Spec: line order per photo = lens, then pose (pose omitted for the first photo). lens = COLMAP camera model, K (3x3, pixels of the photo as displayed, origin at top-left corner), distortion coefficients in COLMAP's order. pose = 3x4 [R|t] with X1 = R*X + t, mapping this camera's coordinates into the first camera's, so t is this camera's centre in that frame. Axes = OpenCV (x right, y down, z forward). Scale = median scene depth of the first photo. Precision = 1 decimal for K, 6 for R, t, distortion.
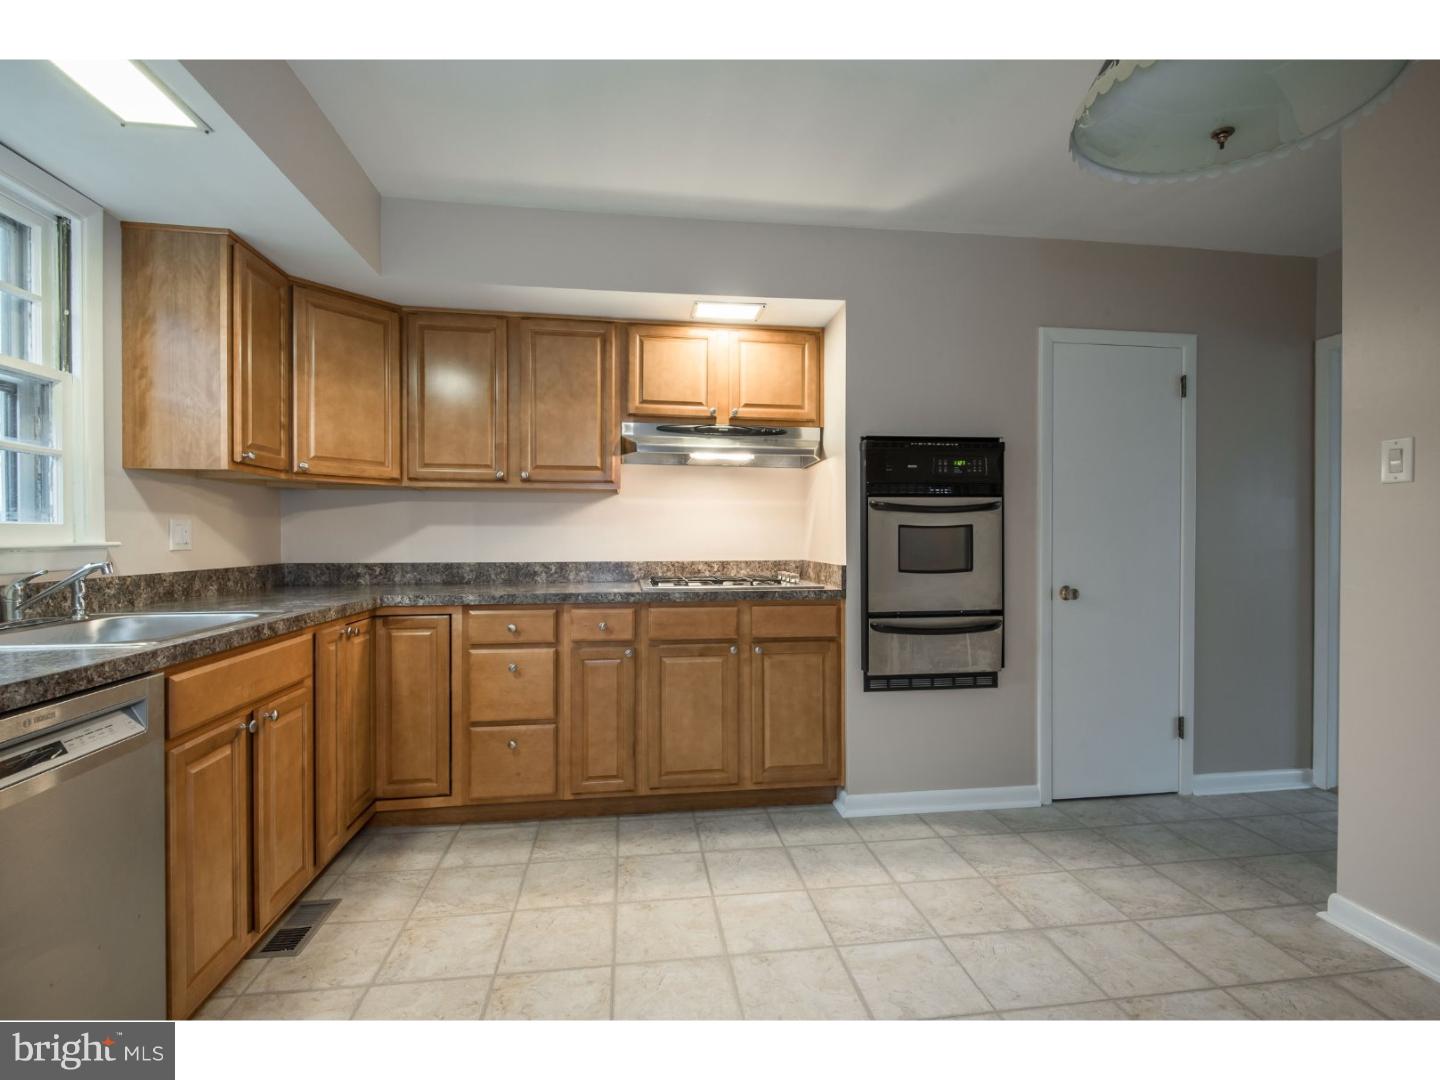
lens RADIAL K [[658.9, 0, 720.0], [0, 658.9, 540.0], [0, 0, 1]] dist [0.018242, -0.018742]
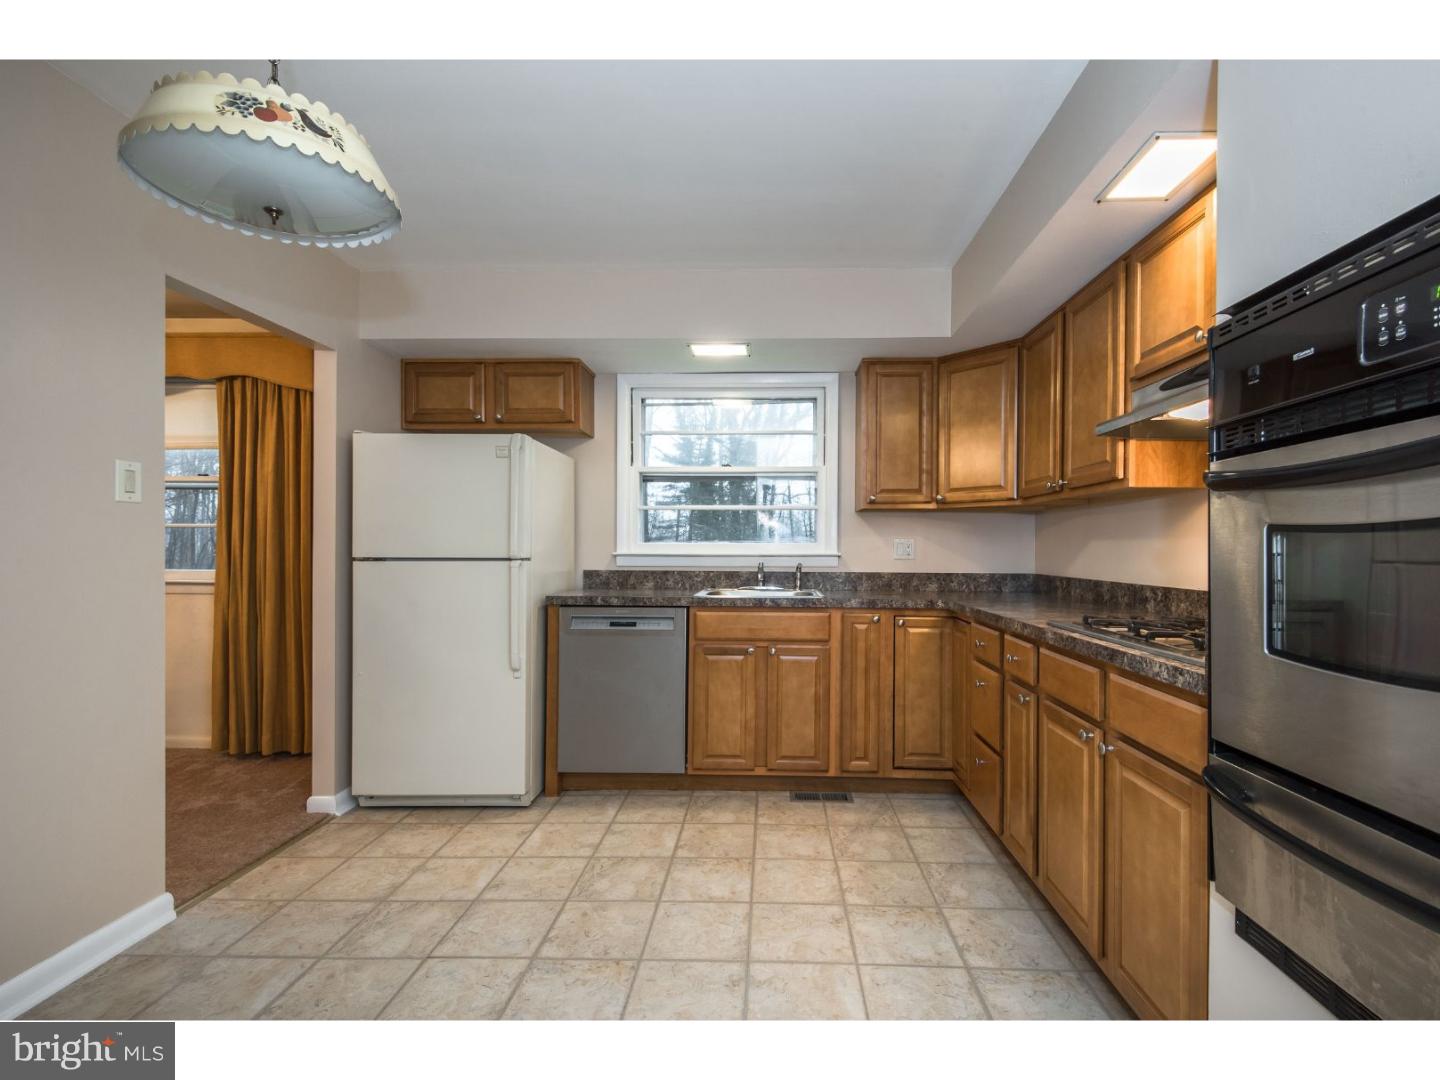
lens RADIAL K [[657.6, 0, 750.7], [0, 657.6, 545.4], [0, 0, 1]] dist [0.037429, -0.029569]
pose [[-0.158754, -0.004729, -0.987307, 0.697947], [-0.010530, 0.999940, -0.003097, -0.007785], [0.987262, 0.009905, -0.158794, 0.790068]]
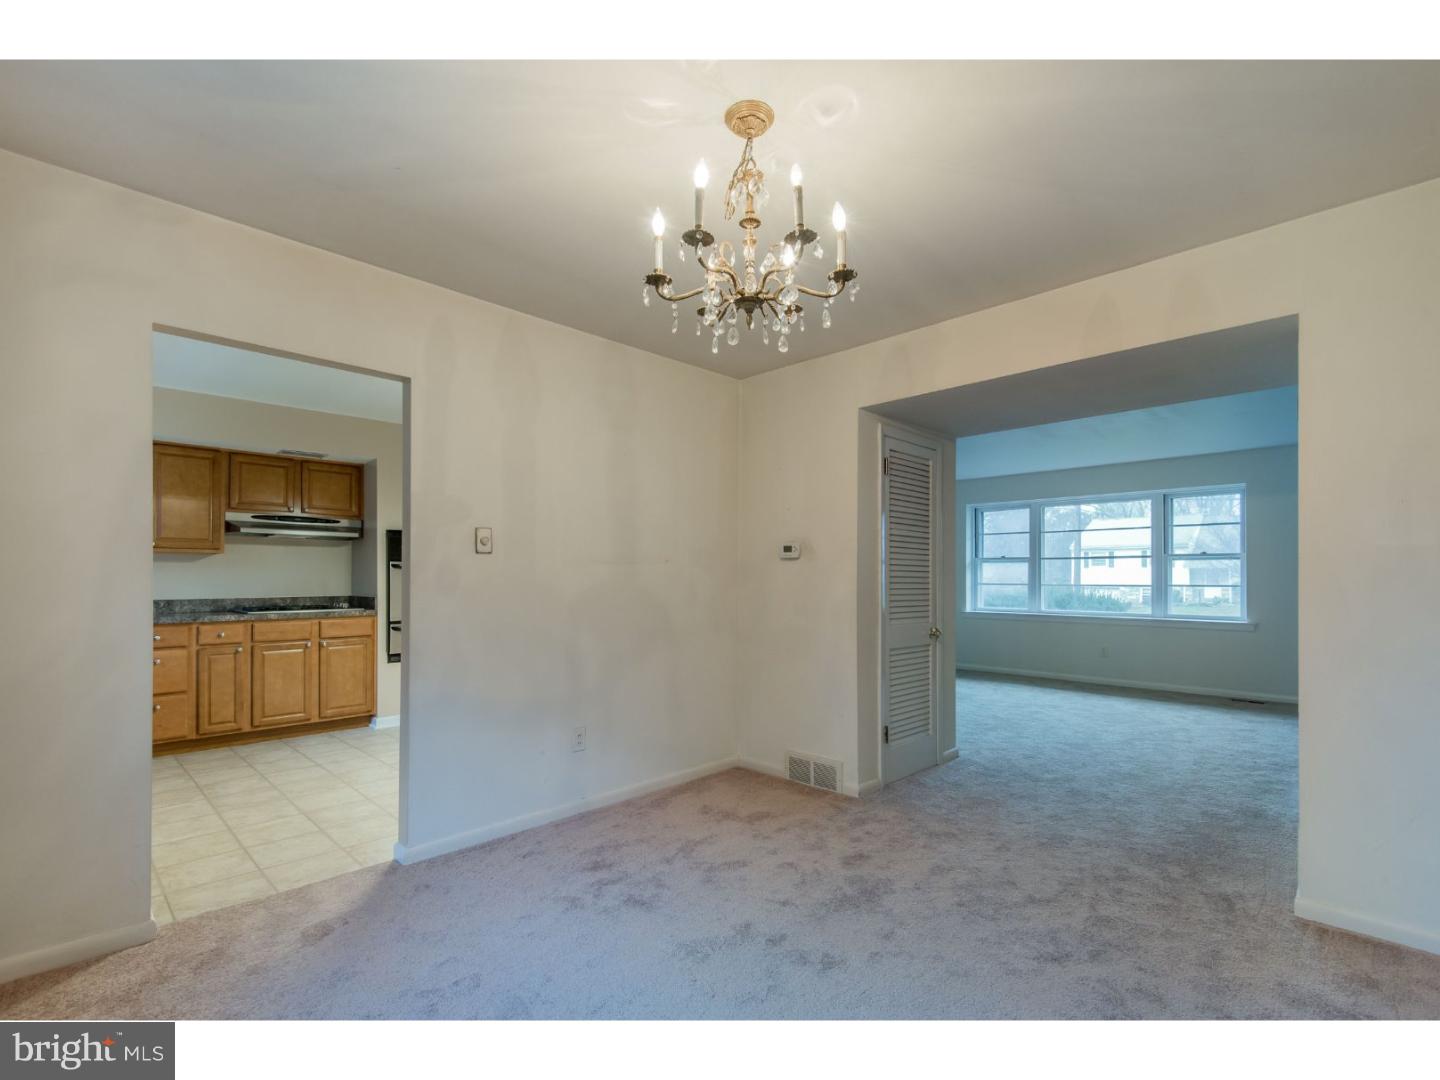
lens RADIAL K [[668.2, 0, 716.5], [0, 668.2, 577.2], [0, 0, 1]] dist [-0.000394, -0.007396]
pose [[0.796387, -0.000811, 0.604787, -0.198280], [0.004351, 0.999981, -0.004387, -0.005714], [-0.604772, 0.006125, 0.796375, -1.151092]]
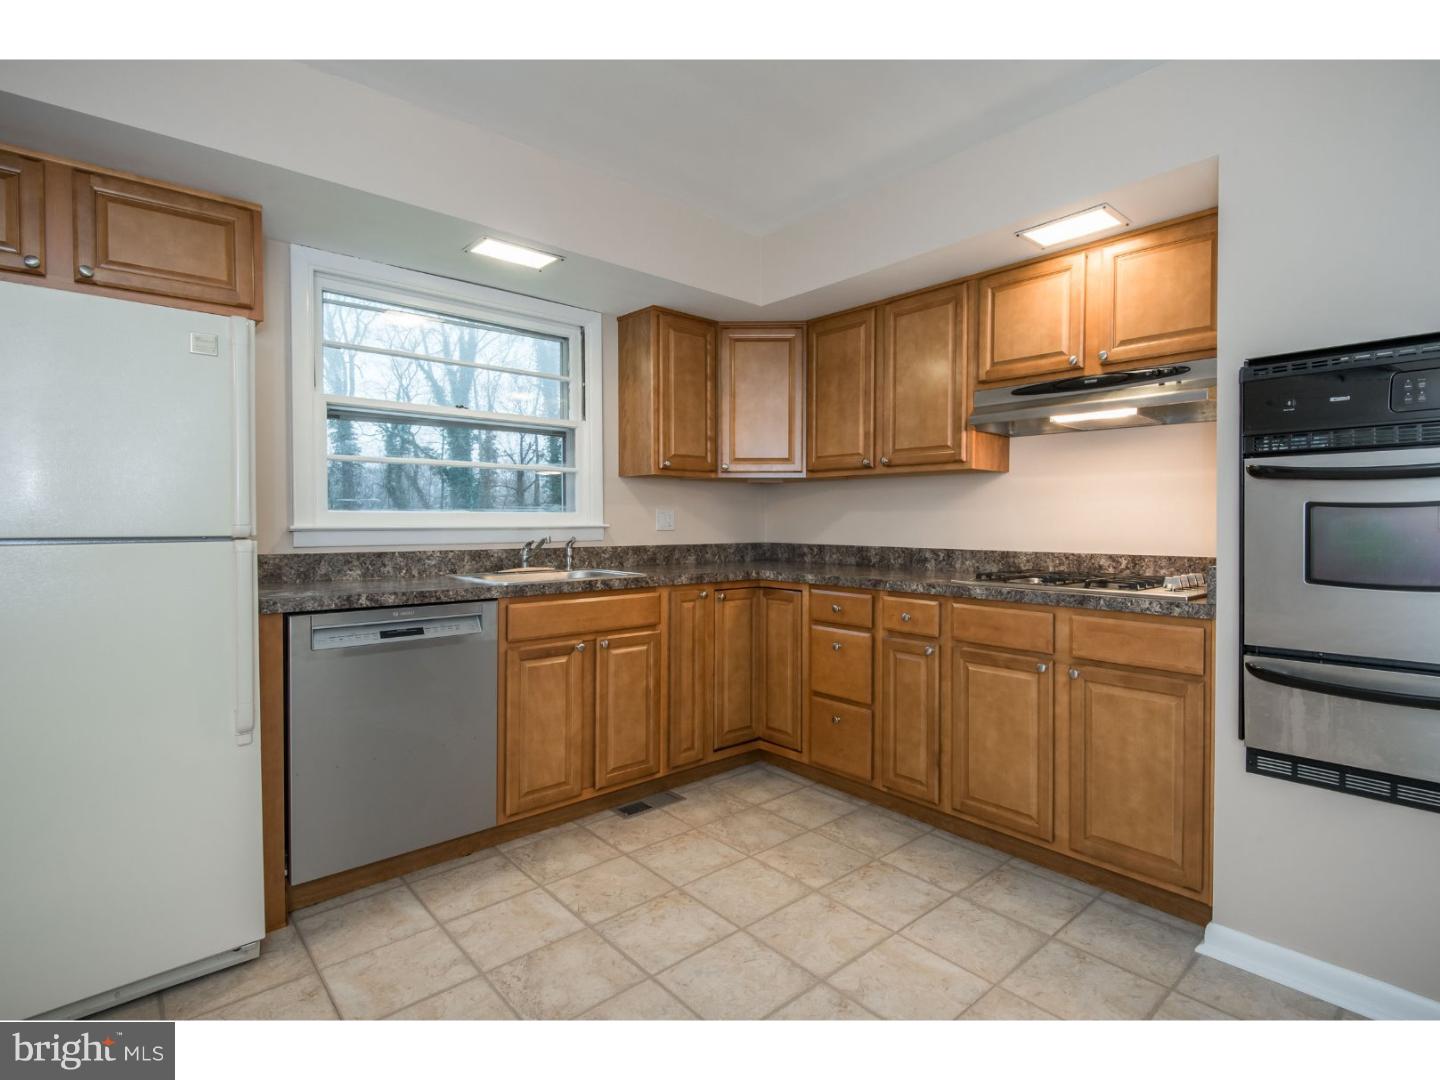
lens RADIAL K [[705.8, 0, 771.3], [0, 705.8, 528.0], [0, 0, 1]] dist [0.024723, -0.027773]
pose [[0.582571, 0.008729, -0.812733, 0.516929], [-0.006013, 0.999961, 0.006430, -0.001356], [0.812757, 0.001141, 0.582601, 0.253312]]
